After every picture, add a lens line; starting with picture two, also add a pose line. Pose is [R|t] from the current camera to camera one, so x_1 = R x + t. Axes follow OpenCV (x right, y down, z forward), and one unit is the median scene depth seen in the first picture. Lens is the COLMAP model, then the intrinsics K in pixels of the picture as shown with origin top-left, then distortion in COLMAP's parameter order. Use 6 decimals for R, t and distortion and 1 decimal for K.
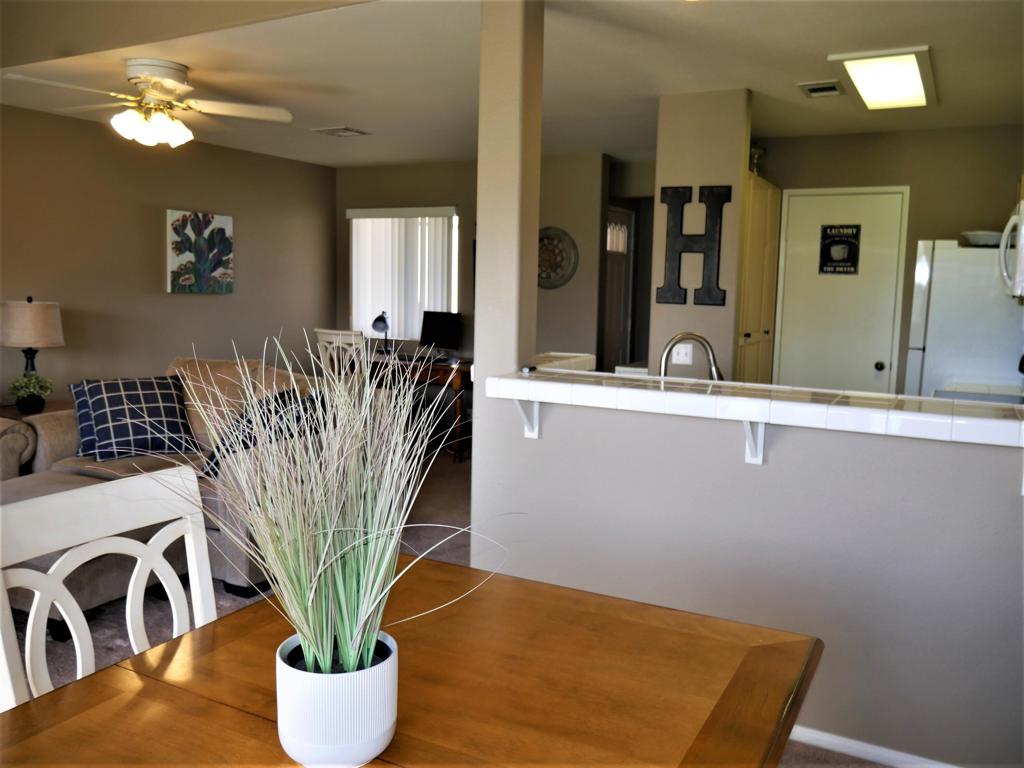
lens RADIAL K [[856.6, 0, 509.1], [0, 856.6, 385.9], [0, 0, 1]] dist [-0.019434, 0.014951]
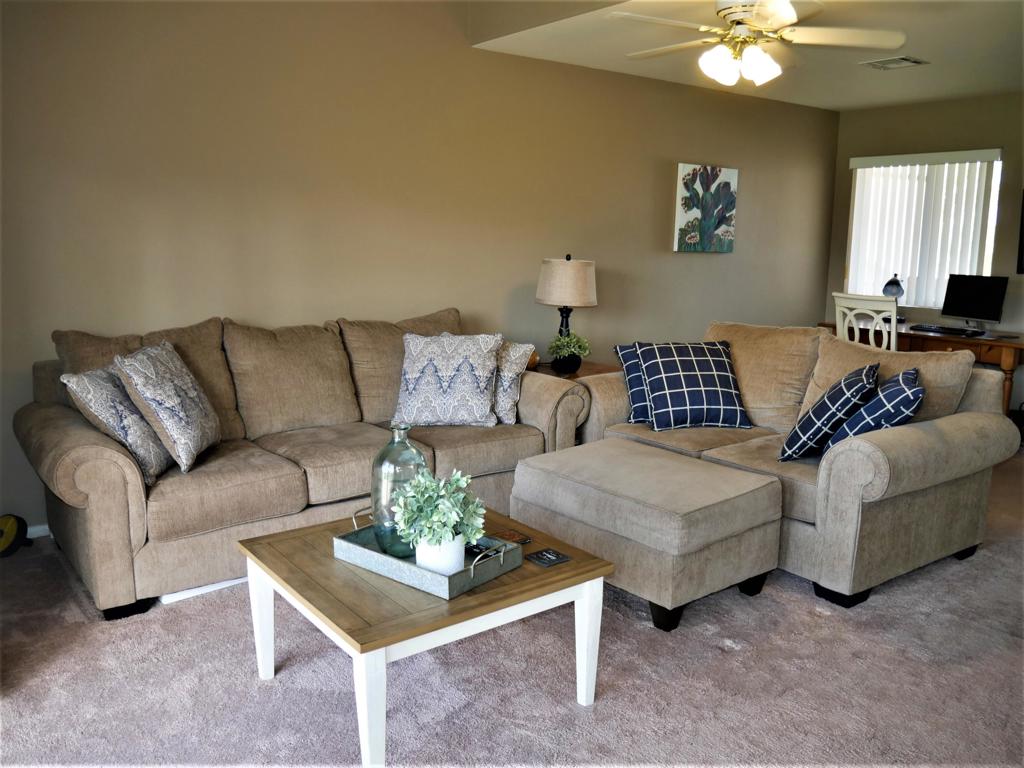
lens RADIAL K [[856.6, 0, 516.0], [0, 856.6, 382.2], [0, 0, 1]] dist [-0.019434, 0.014951]
pose [[0.911520, 0.061968, -0.406560, -0.163931], [-0.045794, 0.997729, 0.049403, -0.002761], [0.408698, -0.026414, 0.912287, 0.053524]]
